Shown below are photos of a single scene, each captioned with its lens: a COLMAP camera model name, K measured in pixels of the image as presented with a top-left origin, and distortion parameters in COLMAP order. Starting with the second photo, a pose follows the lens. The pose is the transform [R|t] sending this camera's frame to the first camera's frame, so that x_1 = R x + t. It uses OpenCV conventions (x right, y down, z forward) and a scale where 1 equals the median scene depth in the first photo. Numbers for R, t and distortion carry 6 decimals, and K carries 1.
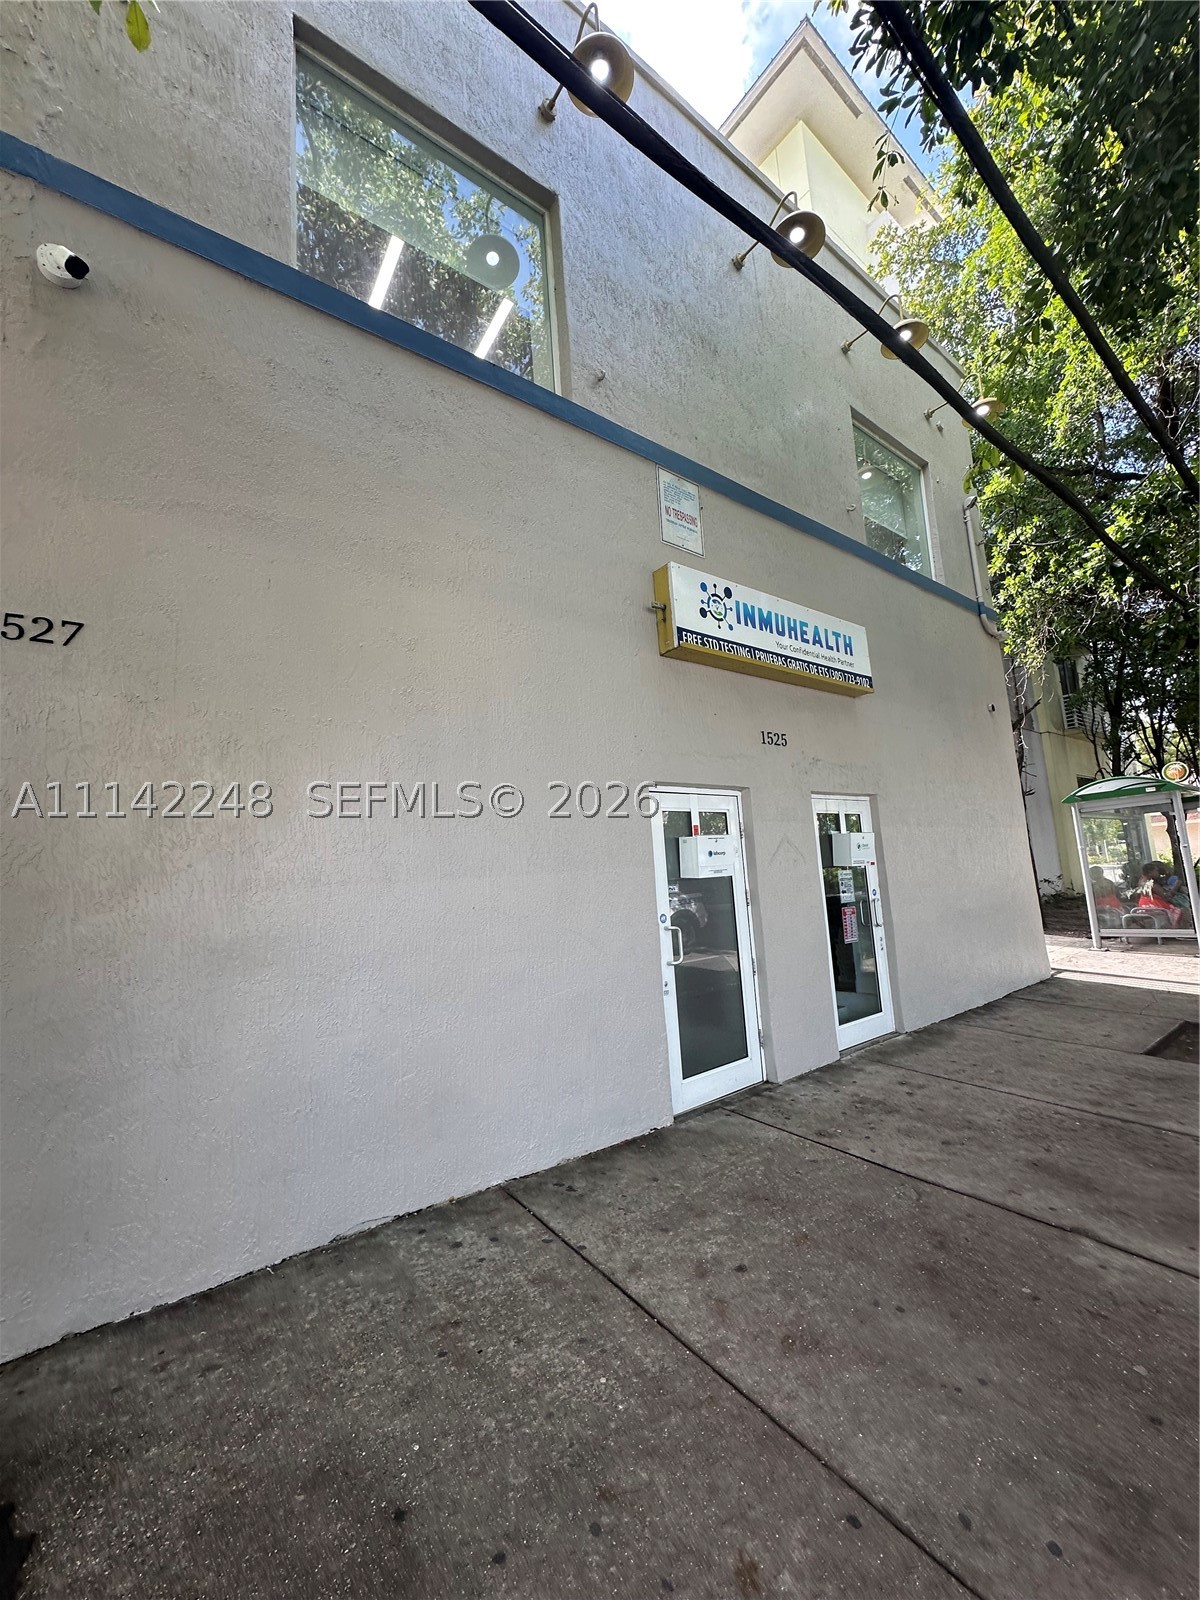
lens RADIAL K [[639.3, 0, 597.0], [0, 639.3, 792.0], [0, 0, 1]] dist [-0.005110, 0.001398]
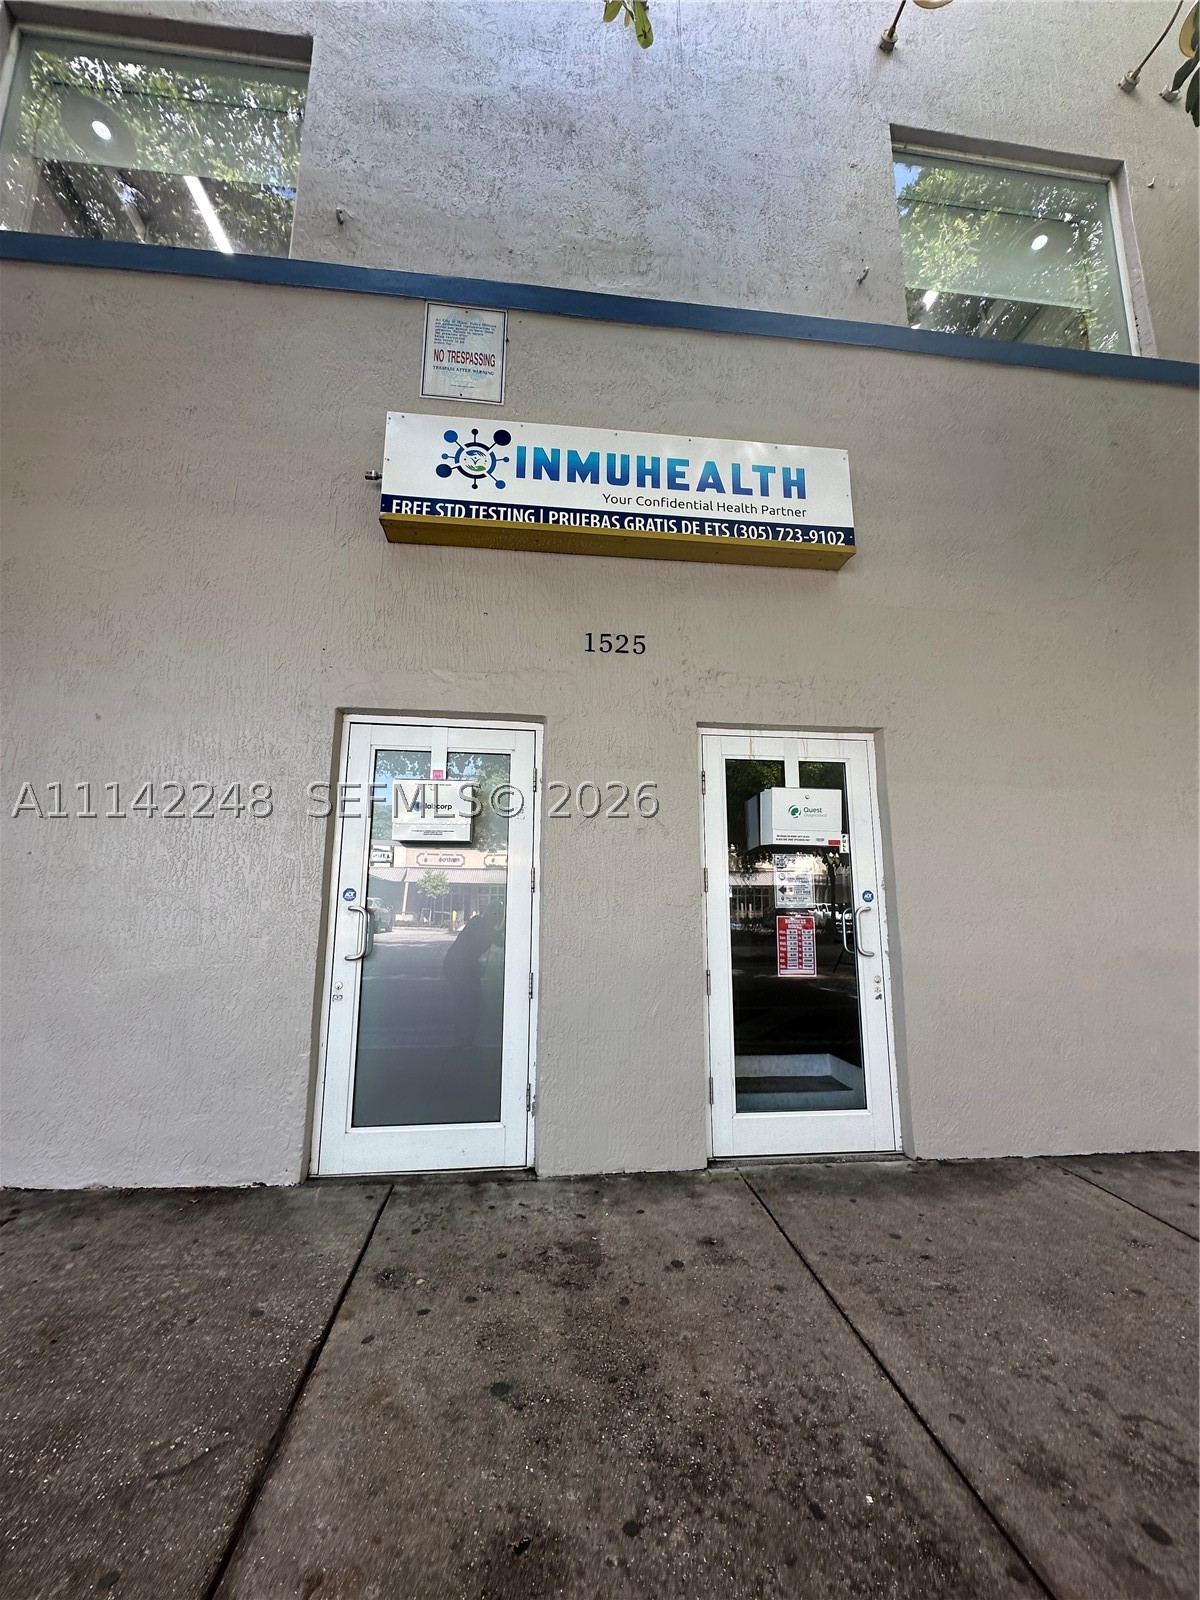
lens RADIAL K [[639.3, 0, 601.1], [0, 639.3, 789.9], [0, 0, 1]] dist [-0.005110, 0.001398]
pose [[0.858553, -0.027753, -0.511973, 0.643021], [0.011379, 0.999319, -0.035088, 0.097030], [0.512598, 0.024300, 0.858285, 0.468159]]
